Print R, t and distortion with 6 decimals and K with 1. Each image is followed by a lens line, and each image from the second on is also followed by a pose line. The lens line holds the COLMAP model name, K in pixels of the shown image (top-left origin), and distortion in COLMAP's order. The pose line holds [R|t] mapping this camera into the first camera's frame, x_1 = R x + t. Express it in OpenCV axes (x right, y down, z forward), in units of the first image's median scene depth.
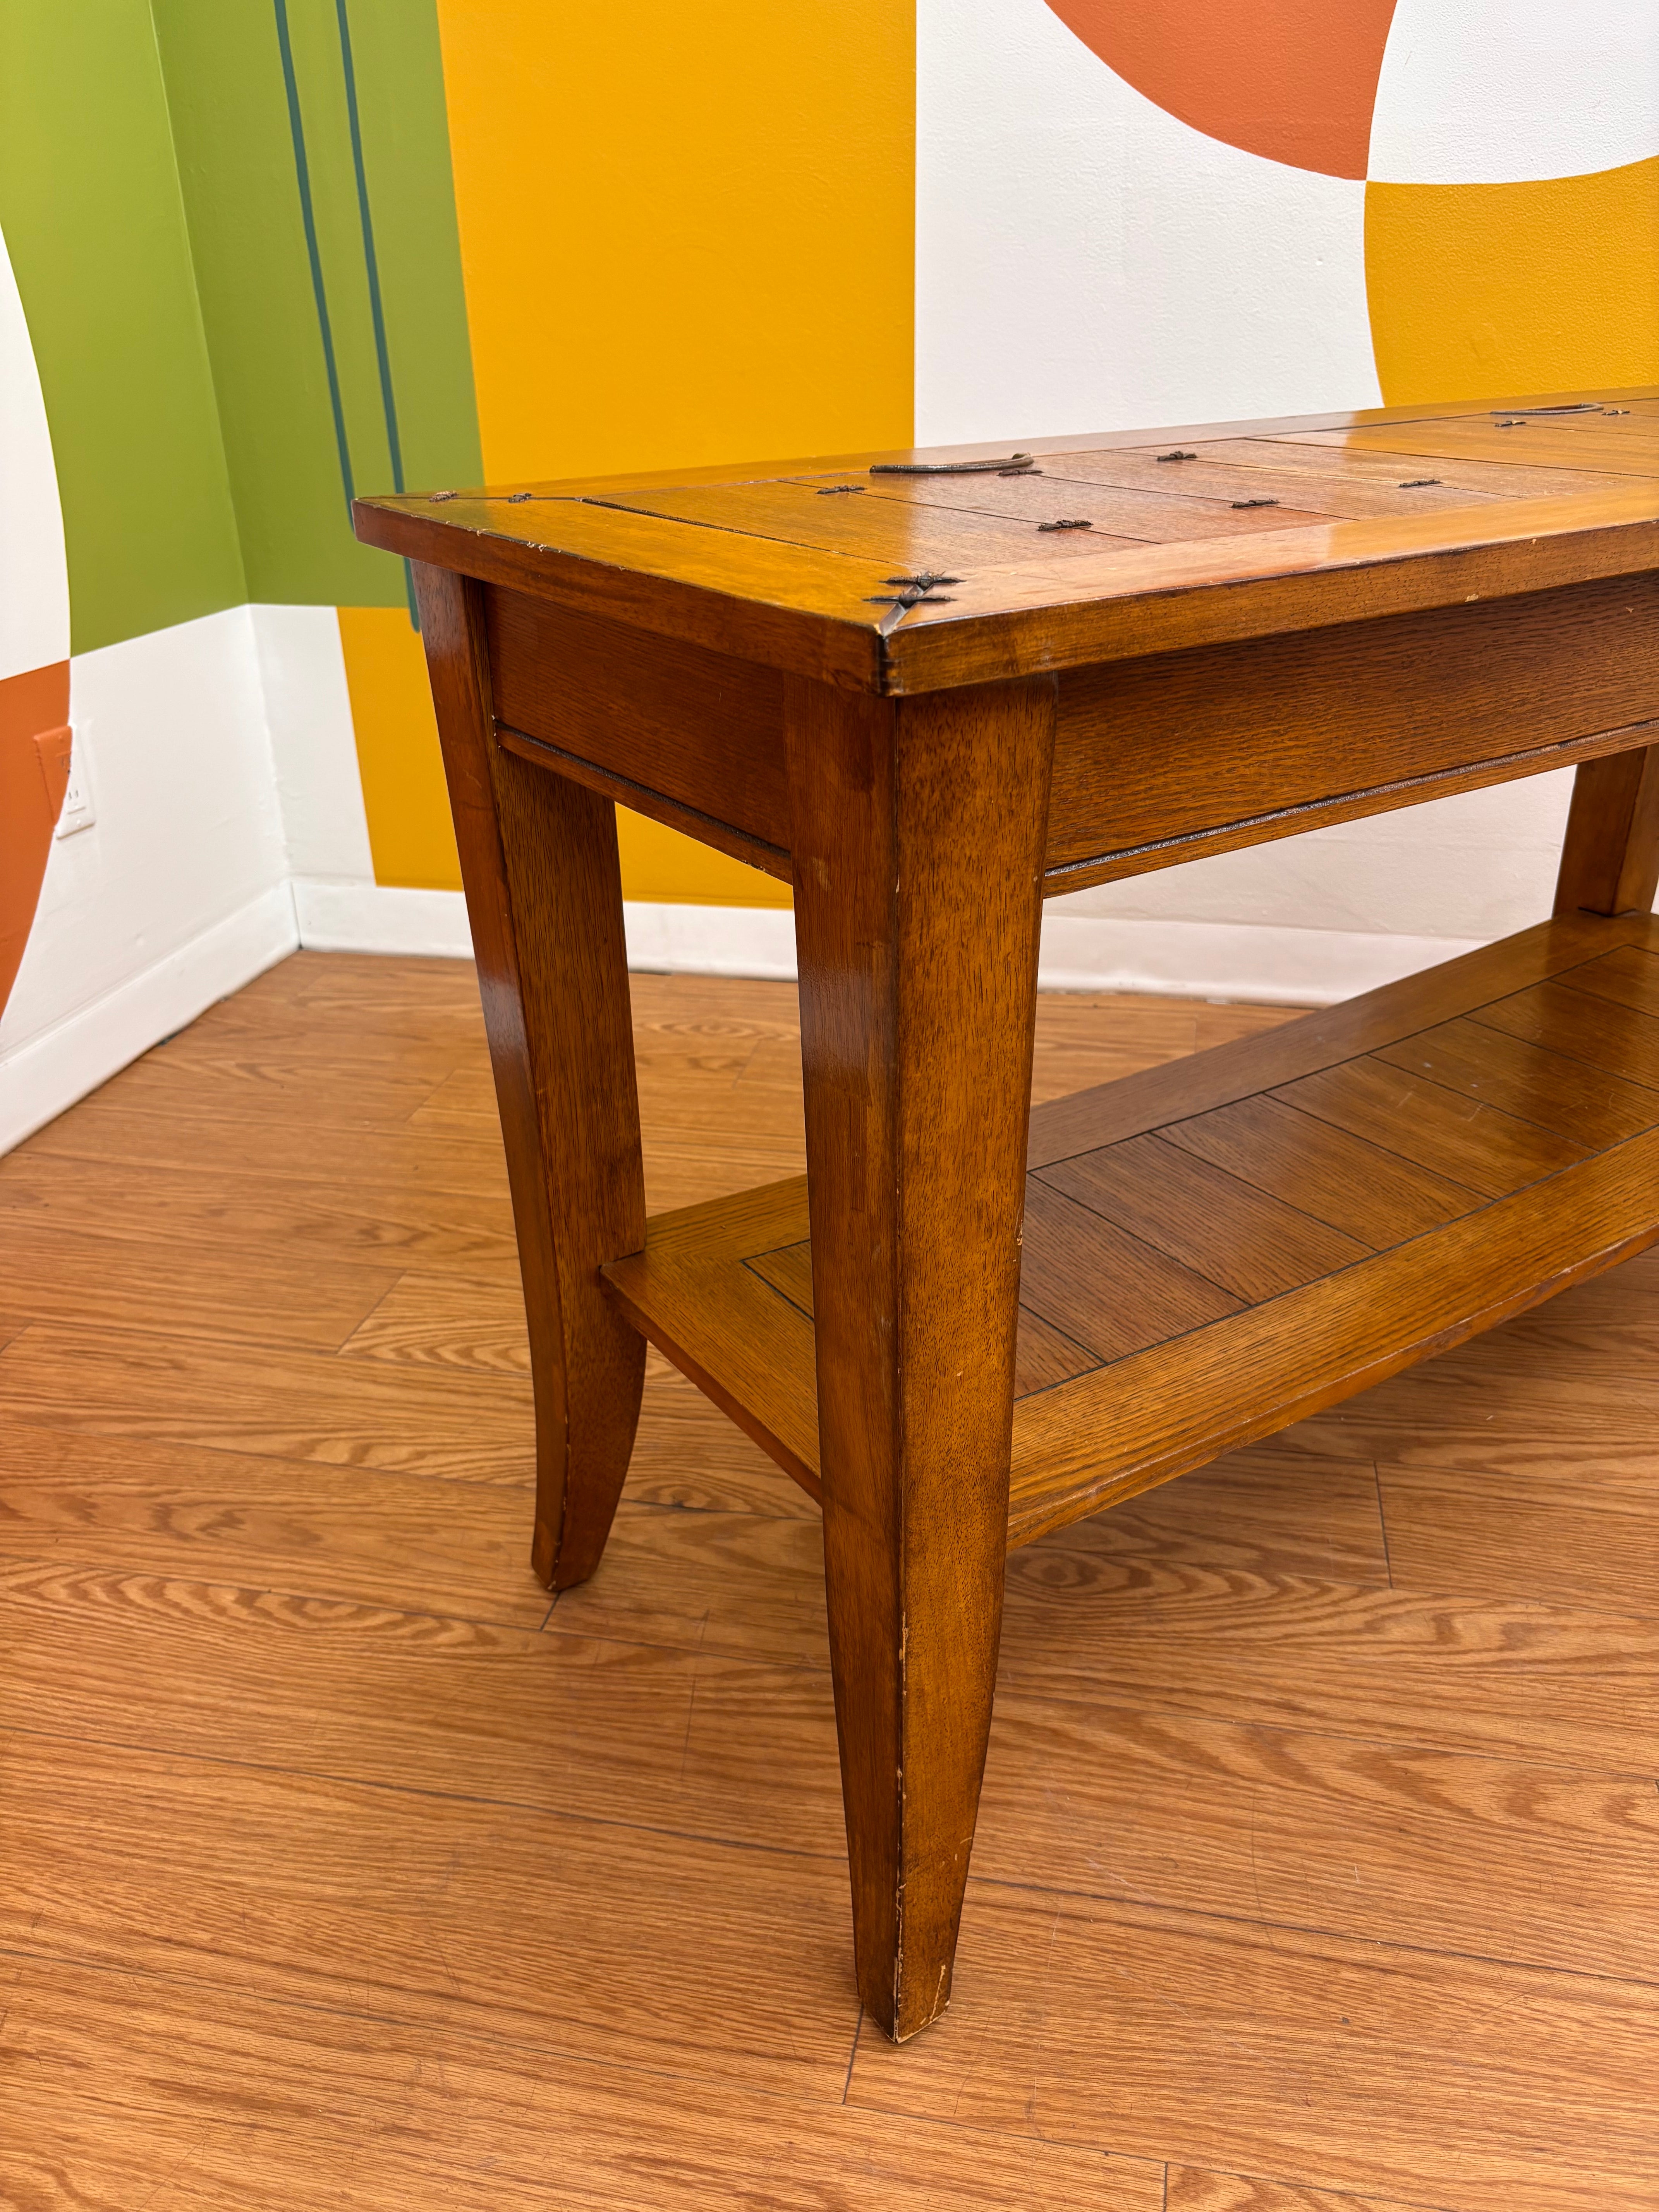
lens RADIAL K [[1690.3, 0, 842.2], [0, 1690.3, 1102.2], [0, 0, 1]] dist [0.002820, 0.004598]
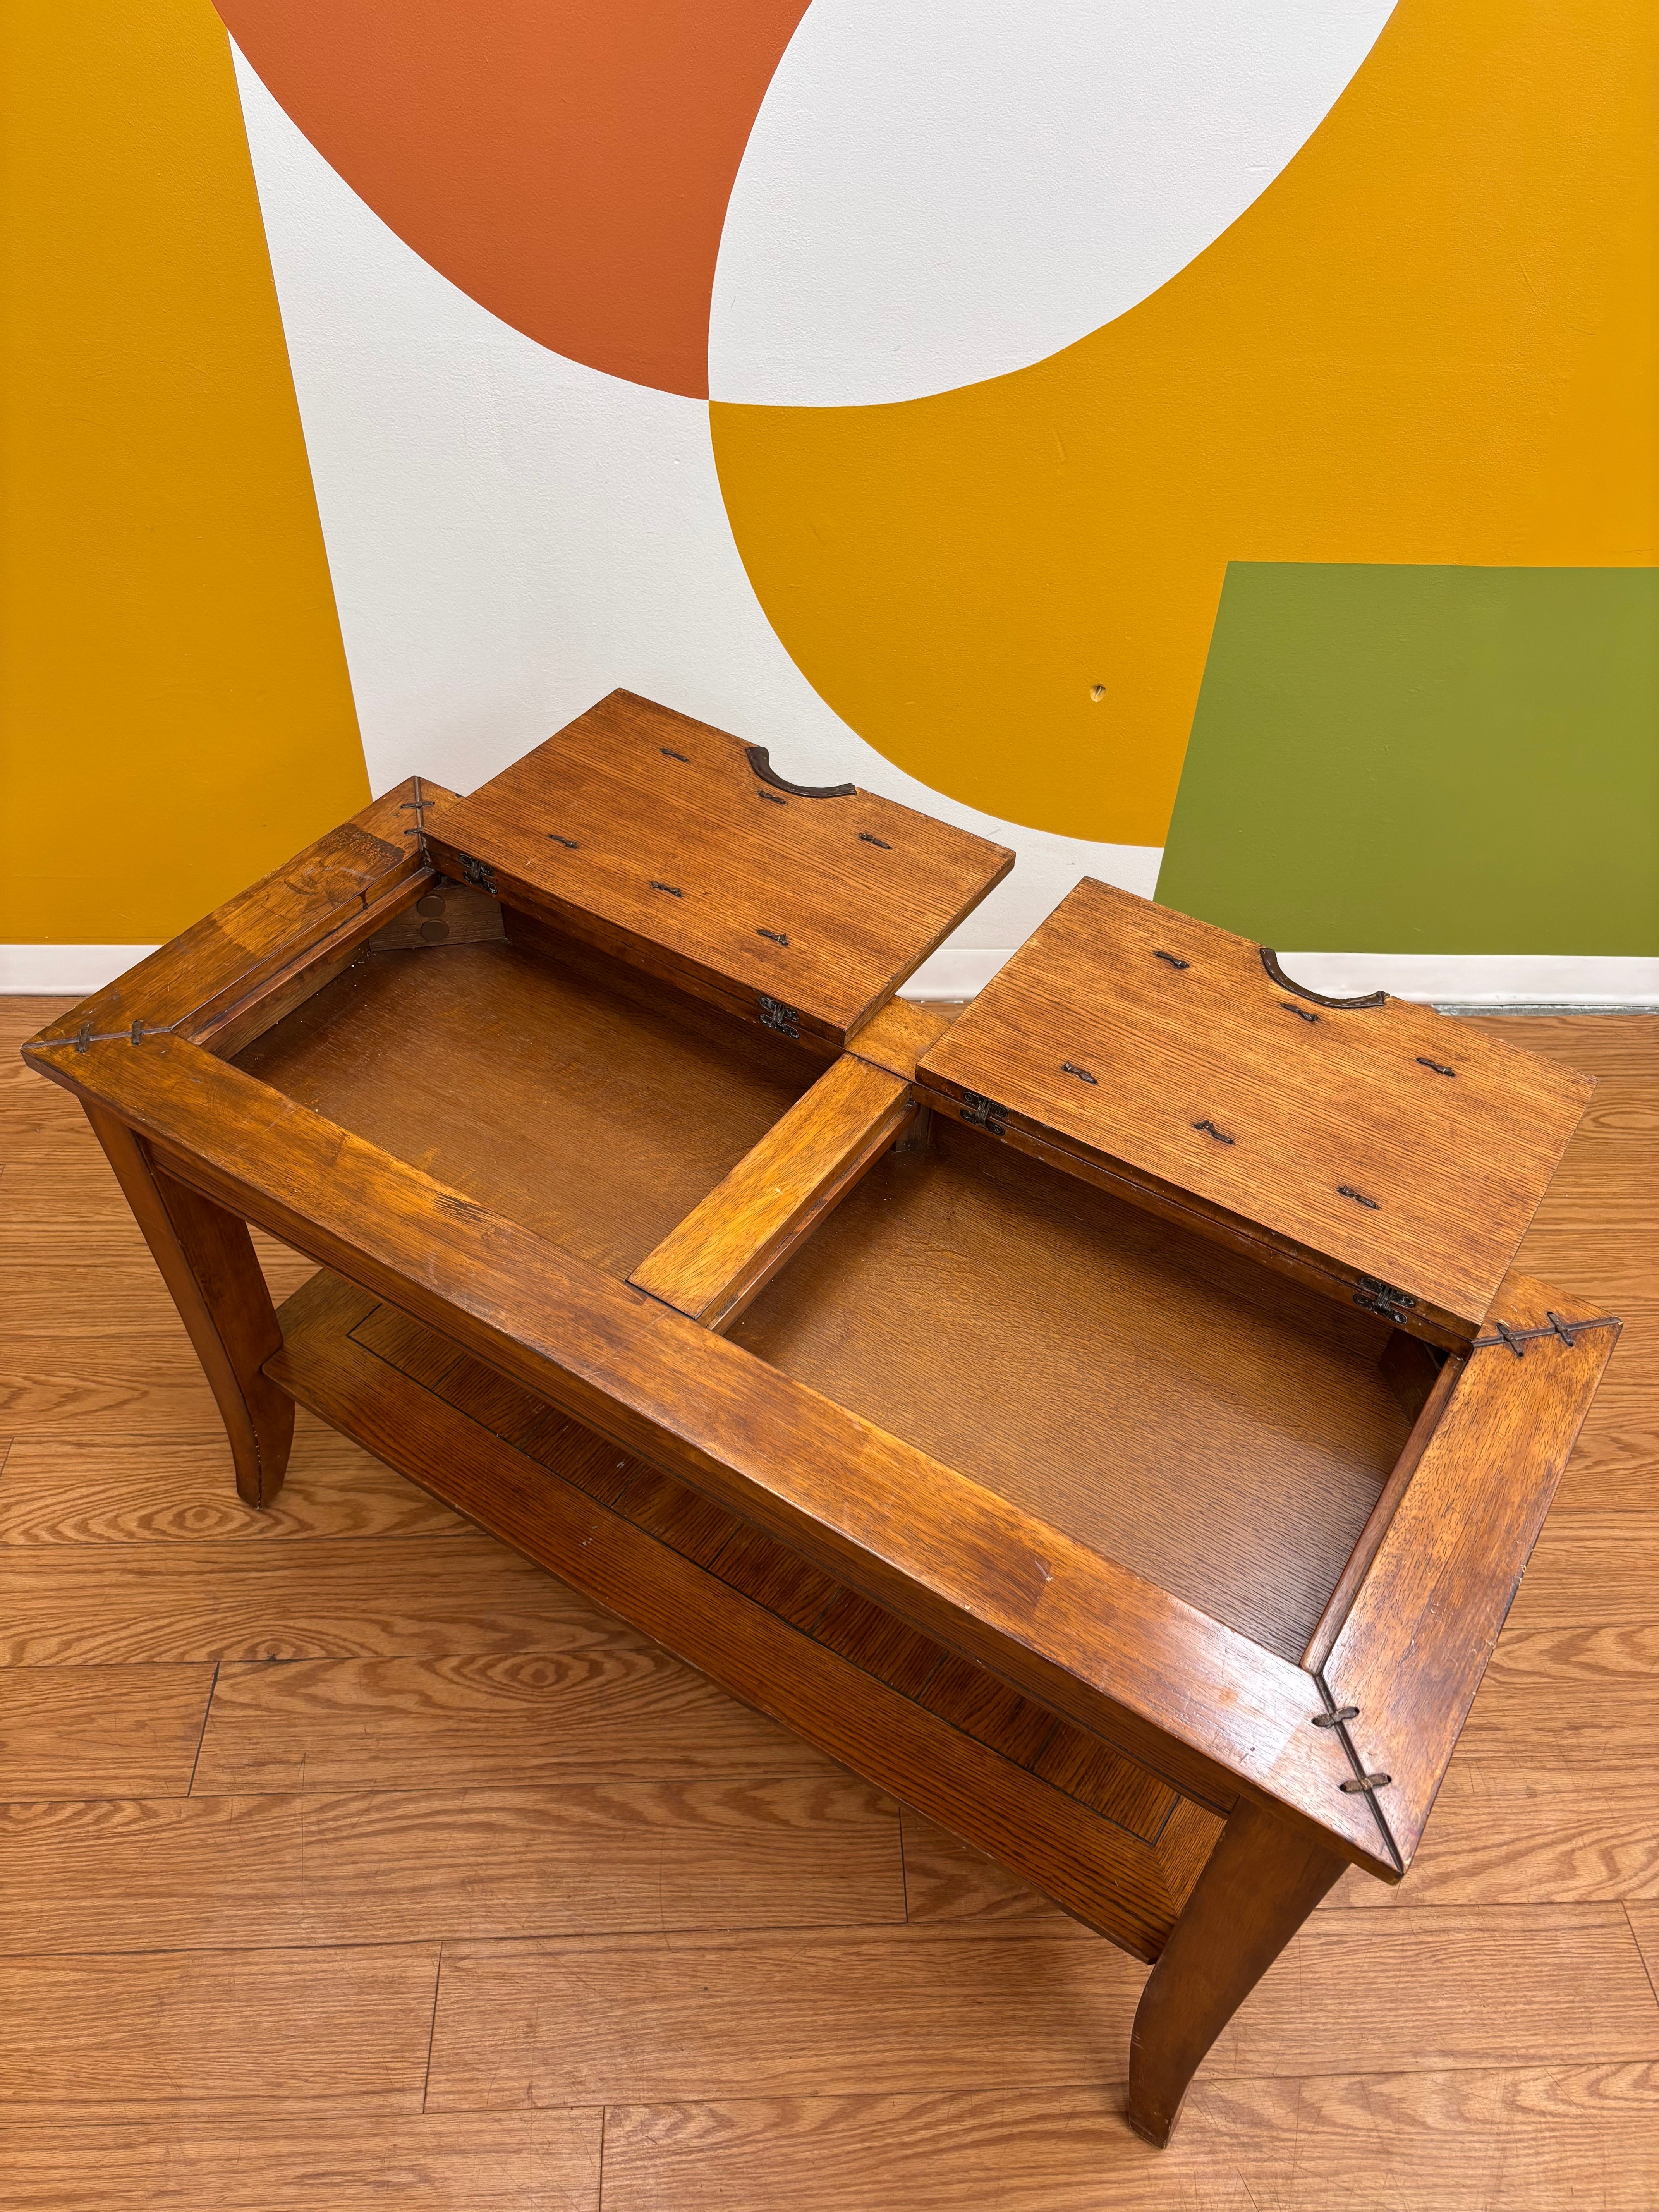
lens RADIAL K [[1669.4, 0, 825.0], [0, 1669.4, 1111.7], [0, 0, 1]] dist [0.058040, -0.068481]
pose [[0.969945, -0.132973, 0.203778, 0.150848], [0.055462, 0.936245, 0.346944, -0.786782], [-0.236920, -0.325214, 0.915480, -0.301806]]
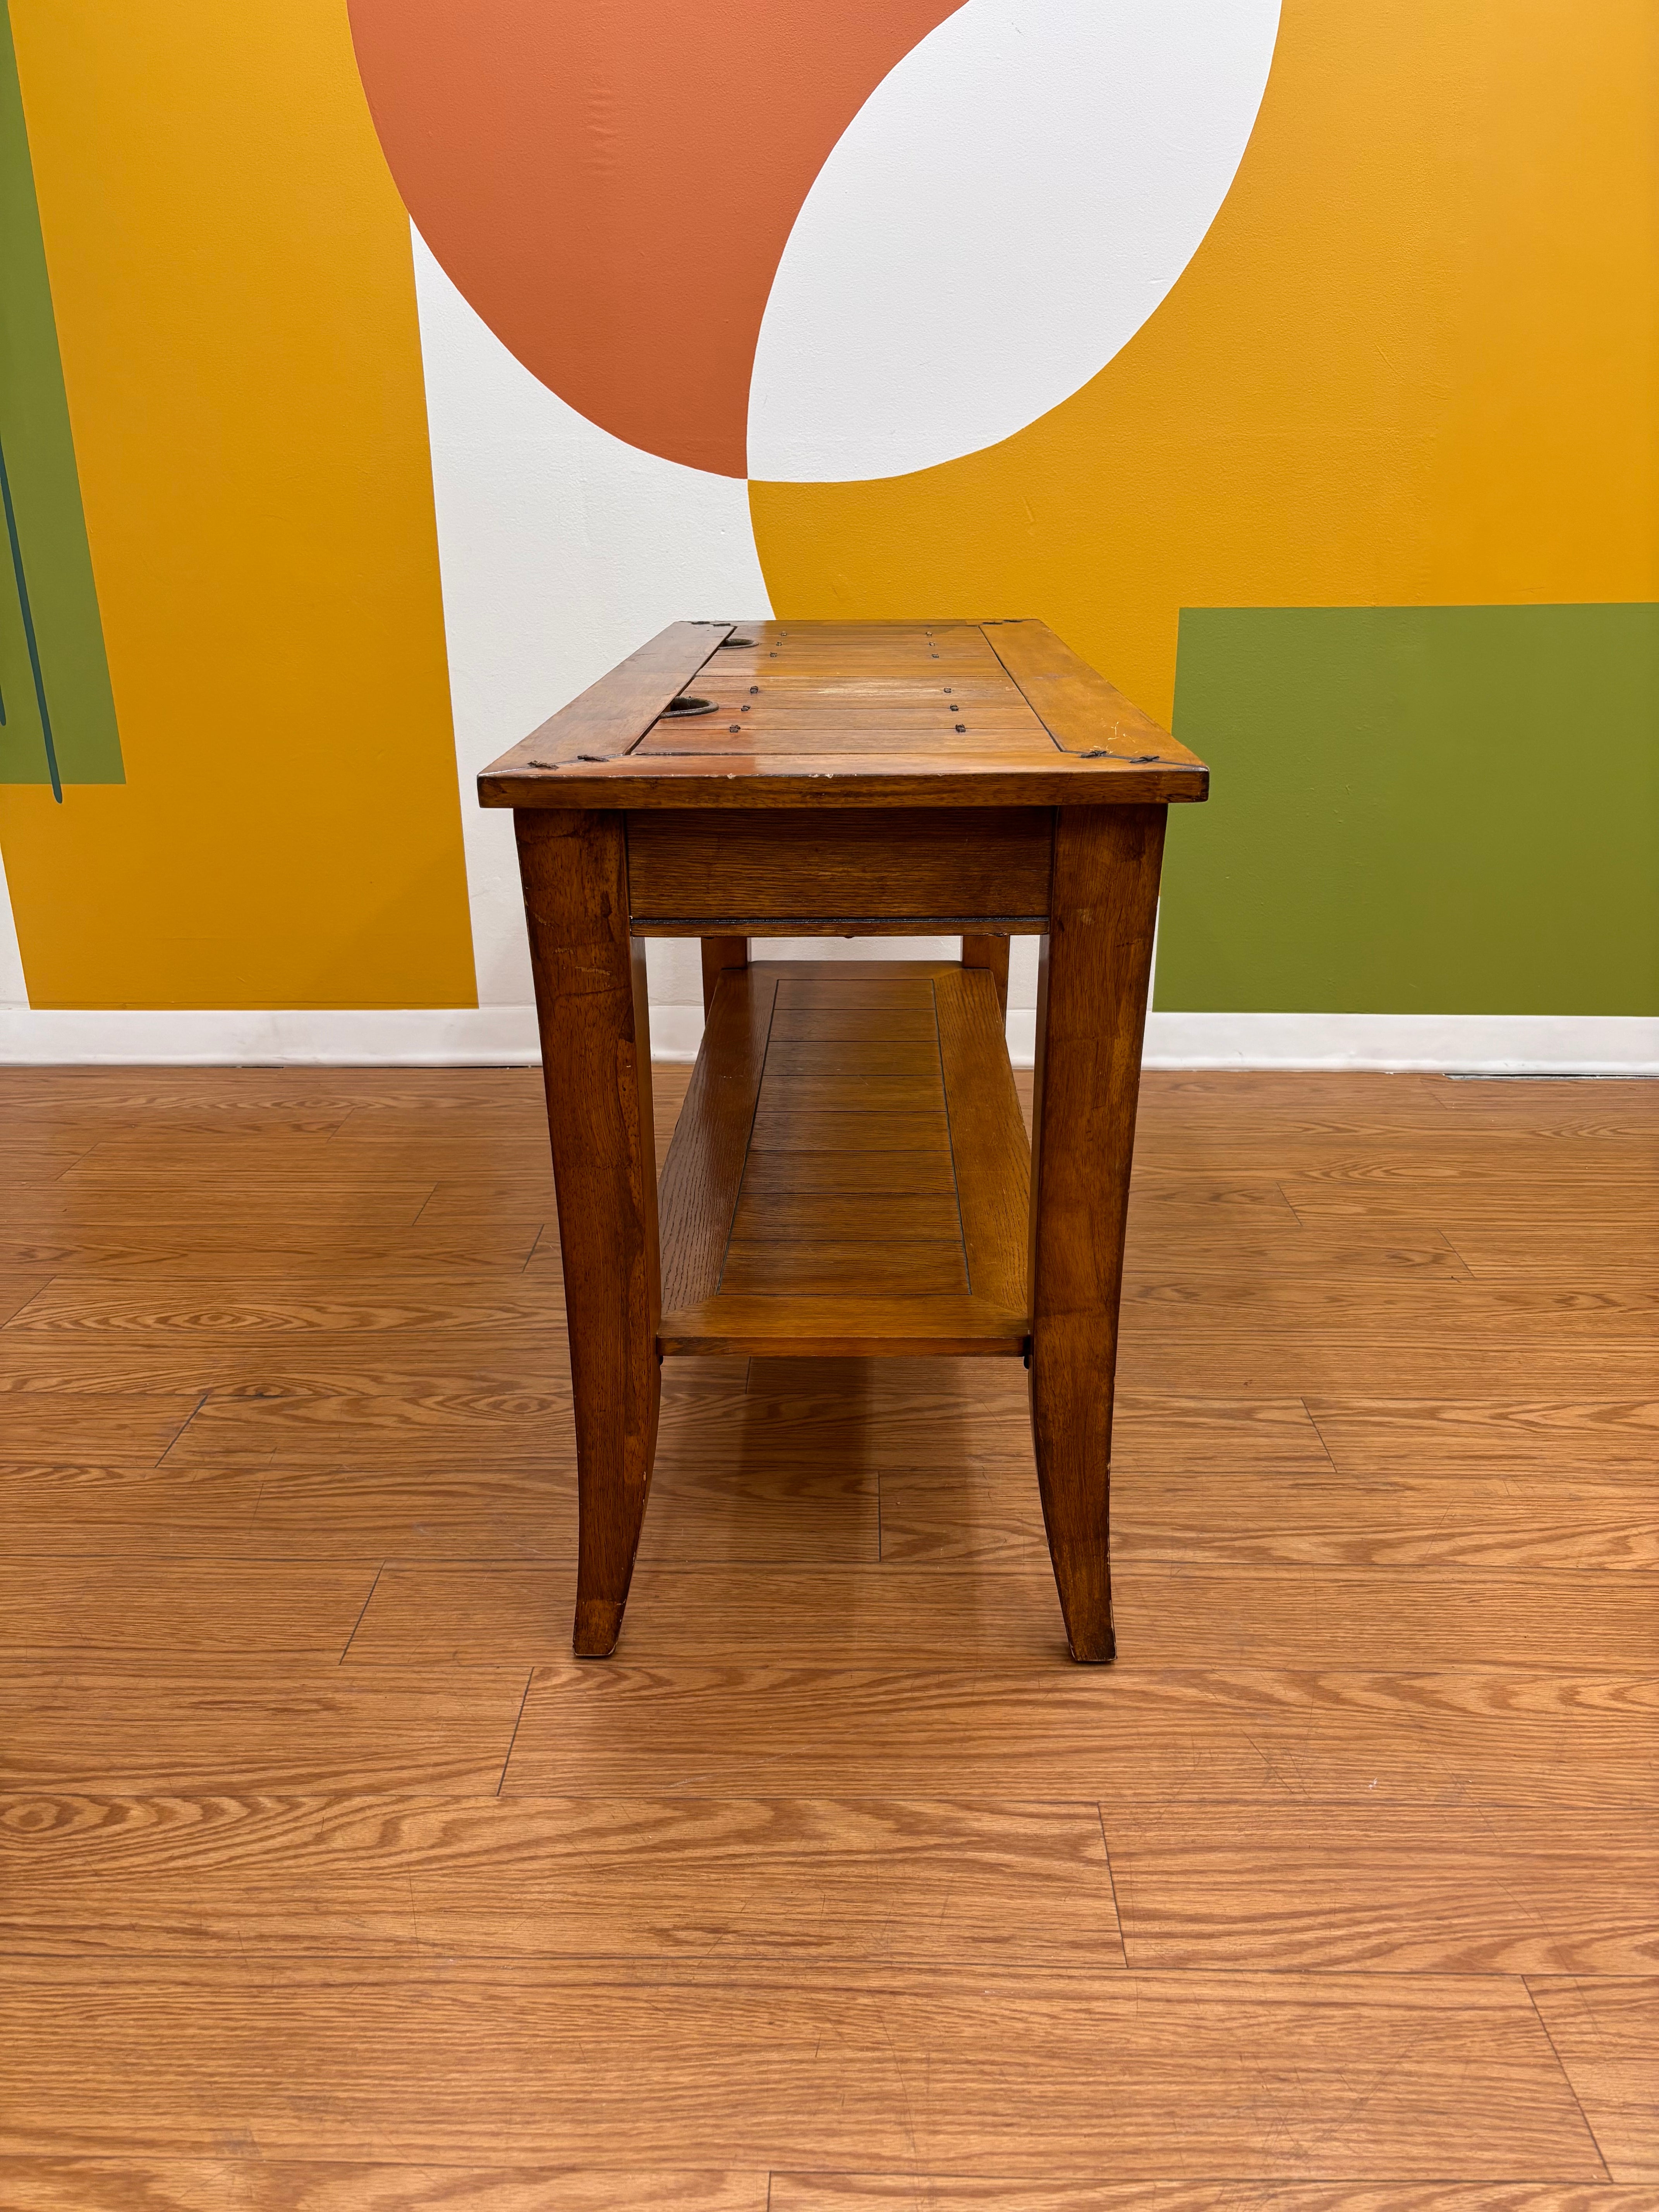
lens RADIAL K [[1687.1, 0, 817.4], [0, 1687.1, 1113.2], [0, 0, 1]] dist [-0.036868, 0.112870]
pose [[0.985617, -0.050825, 0.161171, 0.177516], [0.065337, 0.994145, -0.086058, 0.188305], [-0.155854, 0.095351, 0.983167, -0.573452]]
